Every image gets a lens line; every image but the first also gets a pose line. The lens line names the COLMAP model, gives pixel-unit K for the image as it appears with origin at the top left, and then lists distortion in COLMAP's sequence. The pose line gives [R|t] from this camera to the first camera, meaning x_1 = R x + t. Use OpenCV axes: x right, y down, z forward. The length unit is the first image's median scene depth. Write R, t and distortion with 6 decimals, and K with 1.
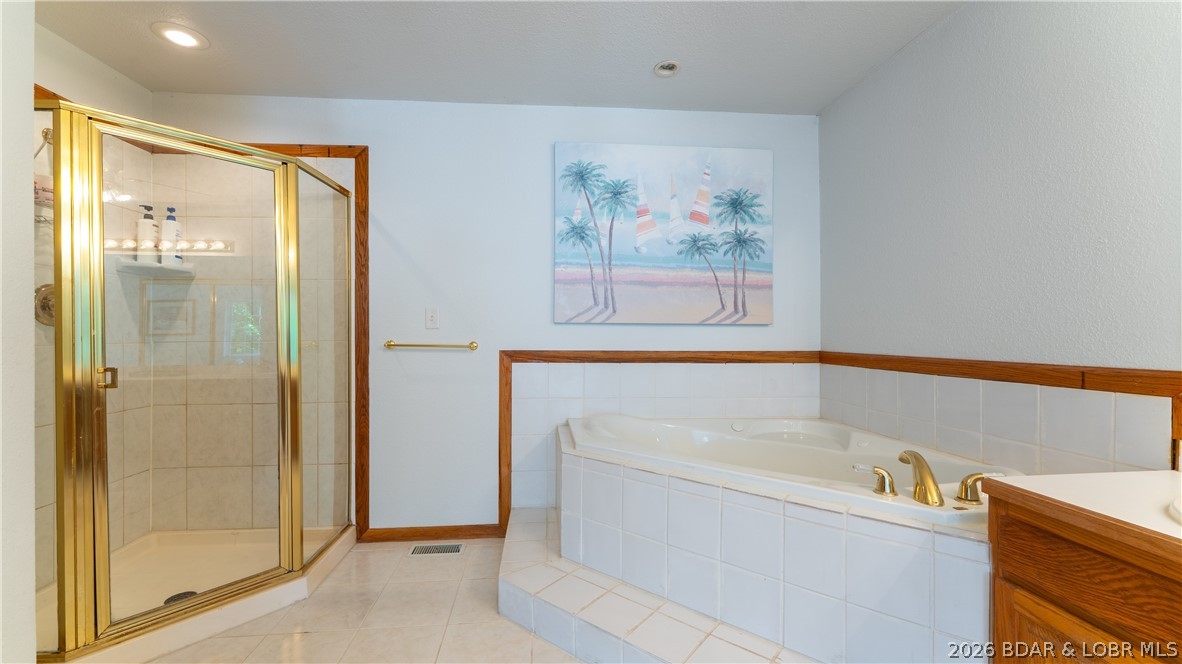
lens RADIAL K [[489.5, 0, 586.2], [0, 489.5, 336.1], [0, 0, 1]] dist [-0.007961, 0.000085]
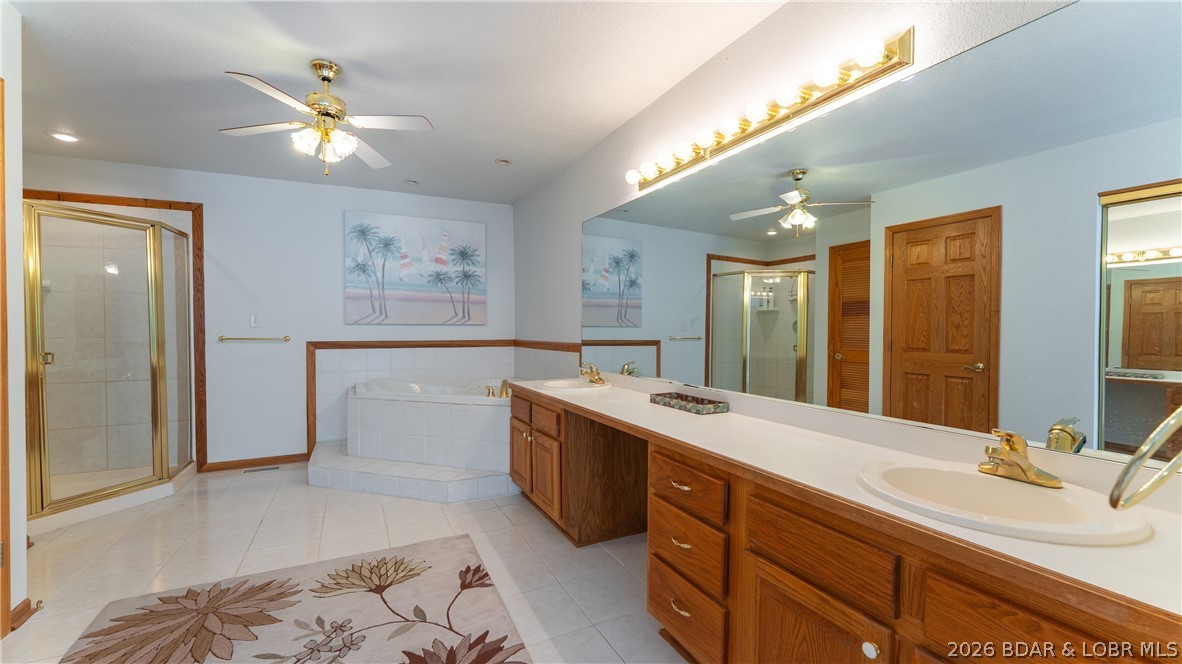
lens RADIAL K [[489.5, 0, 598.1], [0, 489.5, 334.2], [0, 0, 1]] dist [-0.007961, 0.000085]
pose [[0.932356, -0.008104, 0.361452, 0.127160], [0.004694, 0.999936, 0.010311, -0.005739], [-0.361512, -0.007917, 0.932334, -0.783382]]
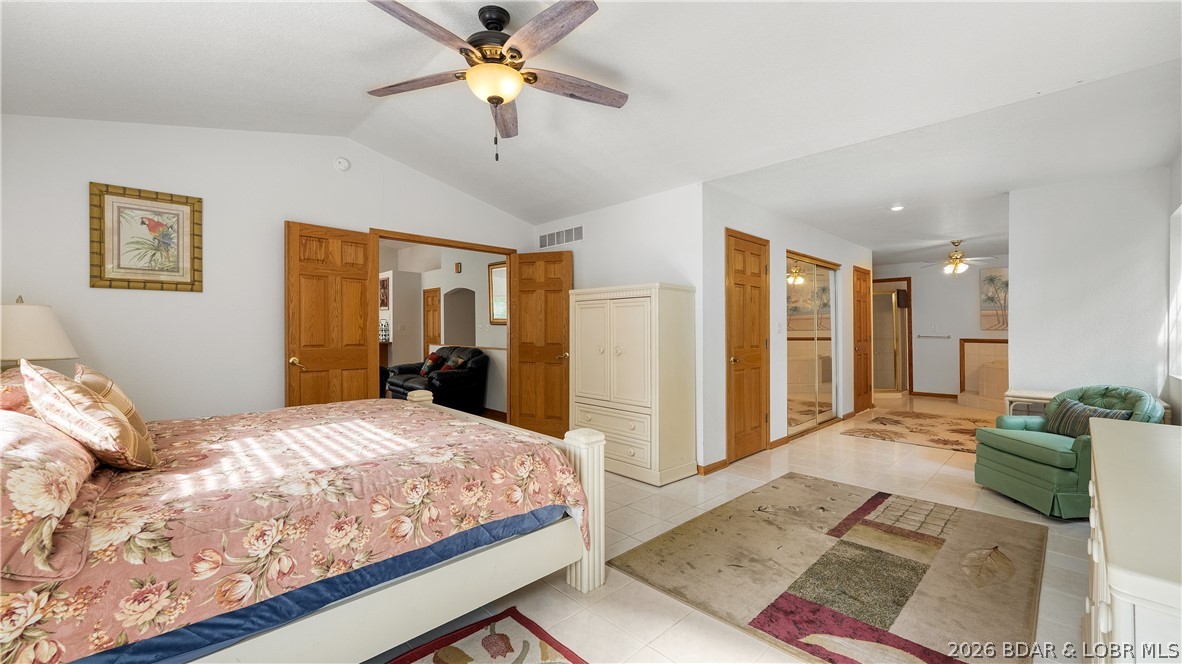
lens RADIAL K [[489.5, 0, 591.5], [0, 489.5, 321.2], [0, 0, 1]] dist [-0.007961, 0.000085]
pose [[0.616352, -0.013934, -0.787347, 0.813413], [0.003738, 0.999884, -0.014769, -0.043147], [0.787462, 0.006160, 0.616333, -2.723709]]
